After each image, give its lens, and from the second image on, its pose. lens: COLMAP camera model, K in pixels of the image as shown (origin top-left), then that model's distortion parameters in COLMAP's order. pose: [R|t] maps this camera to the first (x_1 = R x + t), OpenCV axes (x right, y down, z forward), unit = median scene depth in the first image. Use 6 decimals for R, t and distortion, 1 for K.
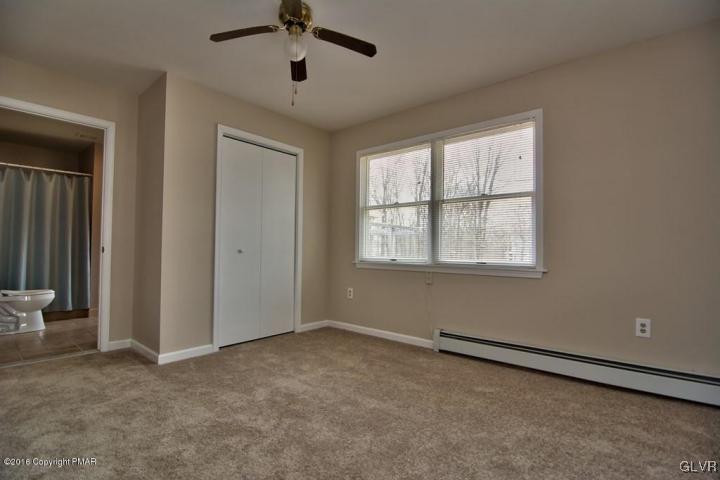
lens RADIAL K [[347.2, 0, 356.8], [0, 347.2, 242.3], [0, 0, 1]] dist [-0.017470, -0.000103]
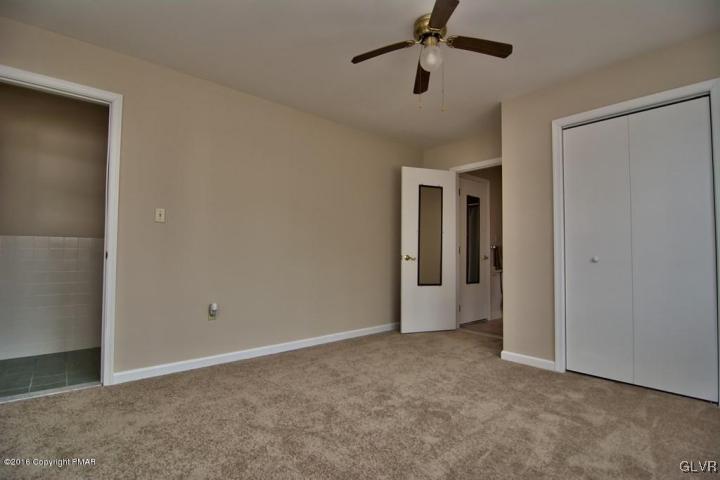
lens RADIAL K [[347.2, 0, 356.8], [0, 347.2, 242.3], [0, 0, 1]] dist [-0.017470, -0.000103]
pose [[-0.142400, -0.044513, -0.988808, 0.631347], [0.011470, 0.998847, -0.046617, 0.017735], [0.989743, -0.017980, -0.141726, 0.684923]]
